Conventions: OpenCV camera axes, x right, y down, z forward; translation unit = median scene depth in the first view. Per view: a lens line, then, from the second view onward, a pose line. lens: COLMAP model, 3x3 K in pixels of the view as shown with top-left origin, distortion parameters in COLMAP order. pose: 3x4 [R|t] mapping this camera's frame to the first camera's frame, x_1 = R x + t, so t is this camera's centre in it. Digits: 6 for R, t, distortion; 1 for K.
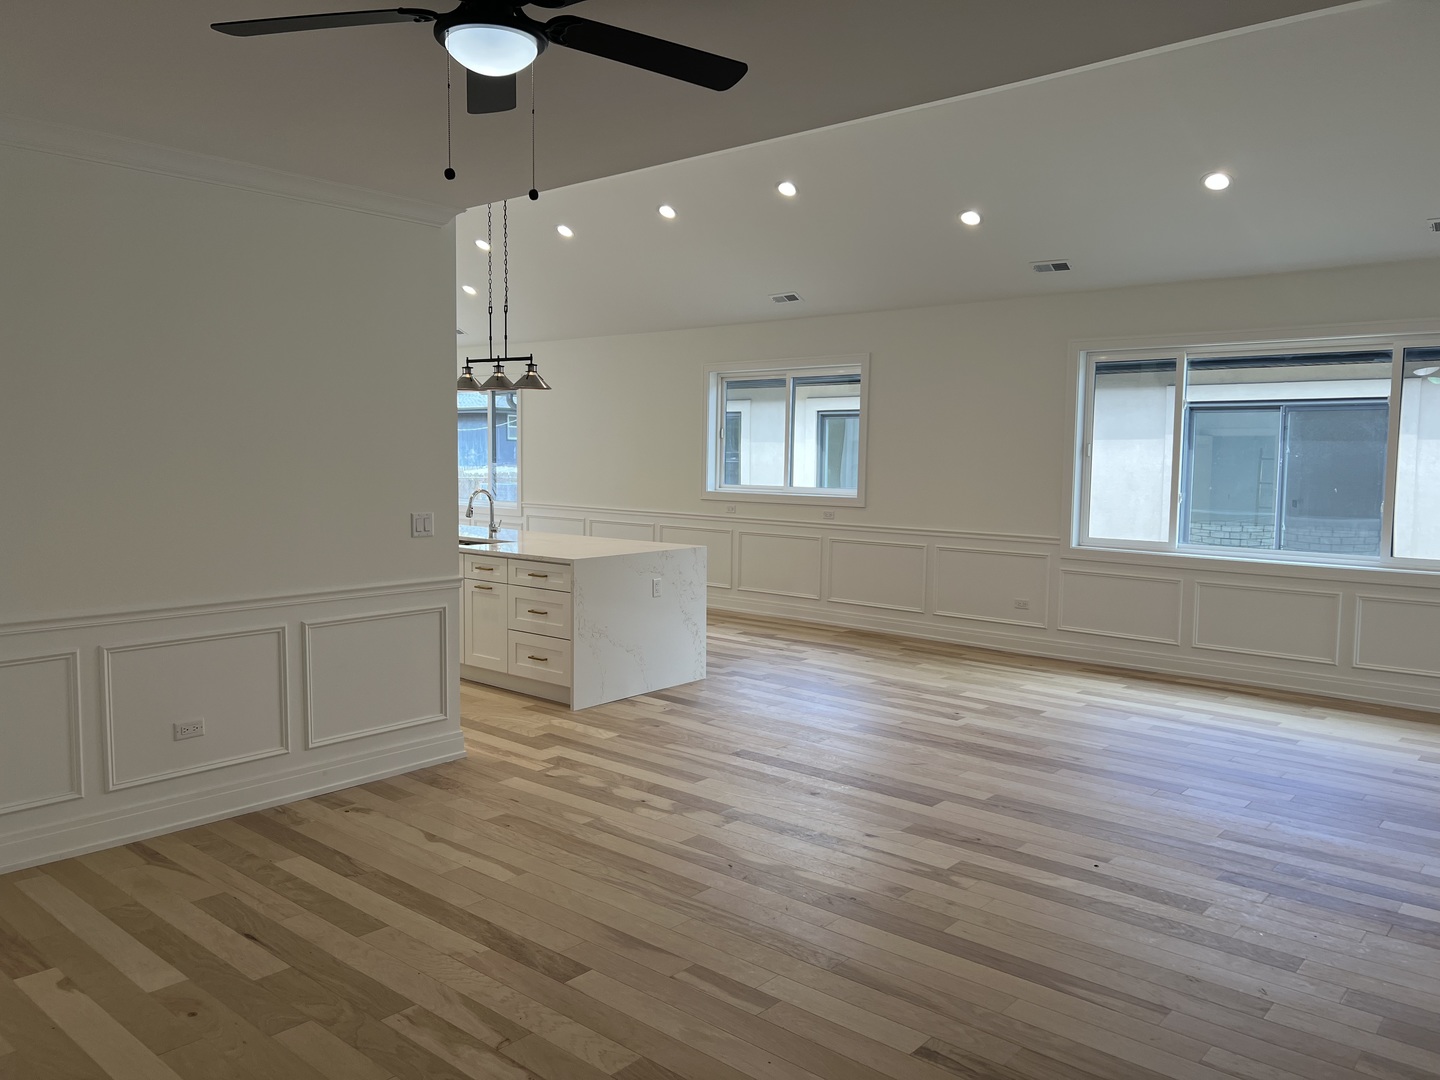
lens RADIAL K [[1078.7, 0, 713.1], [0, 1078.7, 535.7], [0, 0, 1]] dist [0.061465, -0.072483]
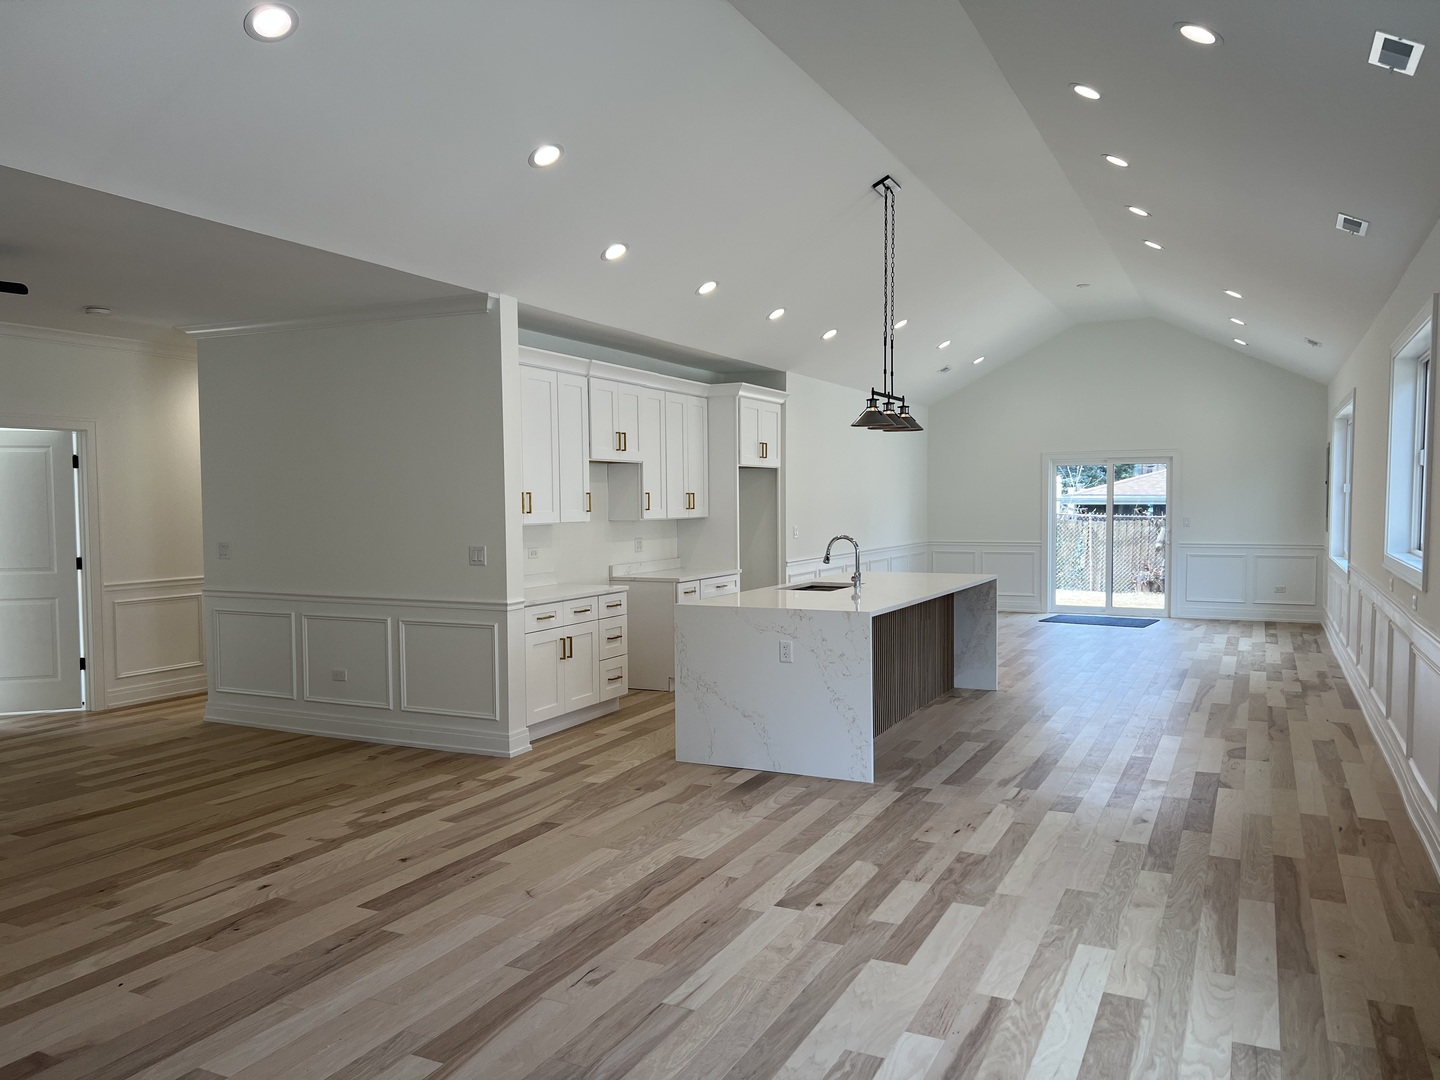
lens RADIAL K [[1078.7, 0, 716.0], [0, 1078.7, 552.5], [0, 0, 1]] dist [0.061465, -0.072483]
pose [[0.253396, 0.037857, -0.966622, 0.997640], [-0.066866, 0.997529, 0.021539, -0.060346], [0.965049, 0.059176, 0.255301, 0.948758]]
